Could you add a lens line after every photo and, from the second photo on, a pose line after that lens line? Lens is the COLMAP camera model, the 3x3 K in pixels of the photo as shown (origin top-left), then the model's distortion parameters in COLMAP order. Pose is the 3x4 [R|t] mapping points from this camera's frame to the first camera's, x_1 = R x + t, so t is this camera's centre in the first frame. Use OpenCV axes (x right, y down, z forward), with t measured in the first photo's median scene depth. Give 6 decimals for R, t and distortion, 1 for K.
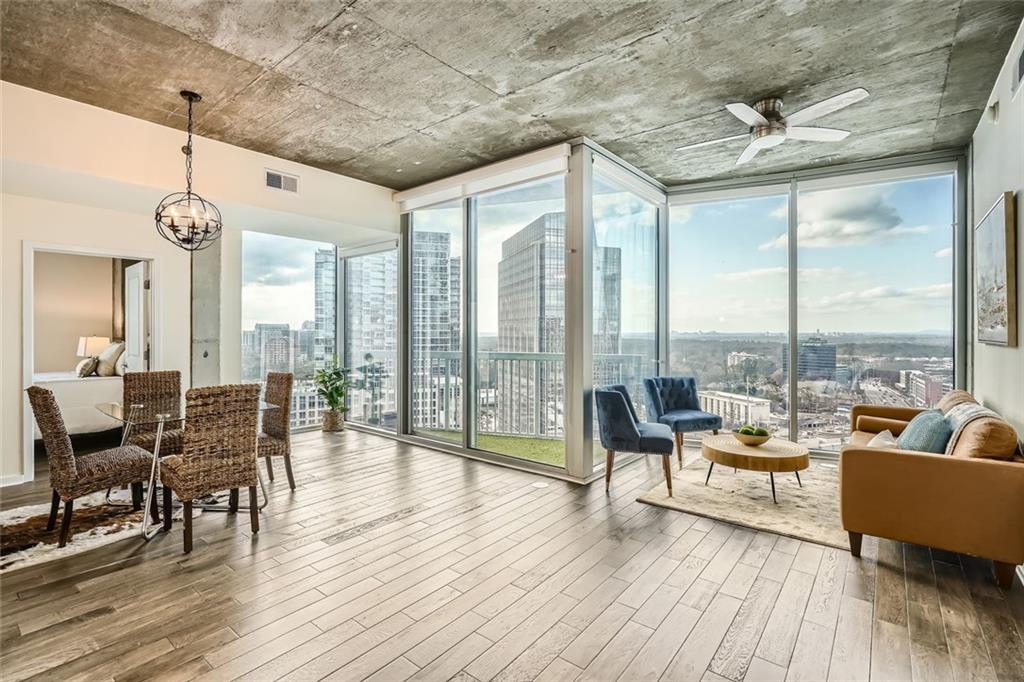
lens RADIAL K [[470.5, 0, 509.5], [0, 470.5, 330.4], [0, 0, 1]] dist [-0.003296, 0.000296]
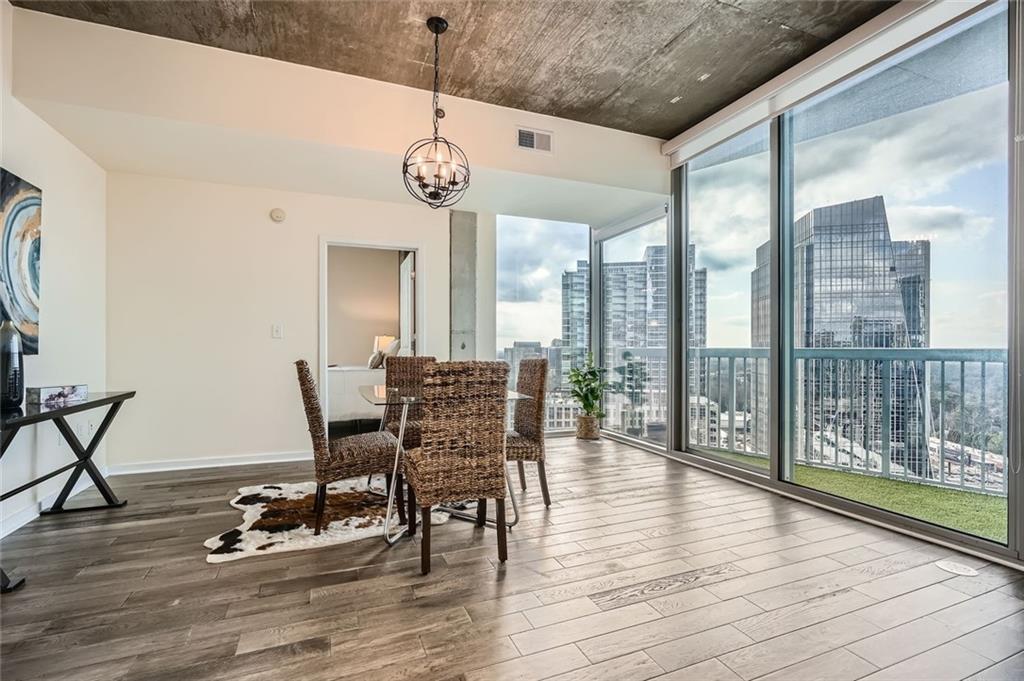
lens RADIAL K [[462.8, 0, 509.1], [0, 462.8, 347.9], [0, 0, 1]] dist [-0.007705, 0.000554]
pose [[0.874813, -0.001127, -0.484459, -0.141684], [0.001326, 0.999999, 0.000067, 0.073350], [0.484459, -0.000701, 0.874814, 0.291142]]
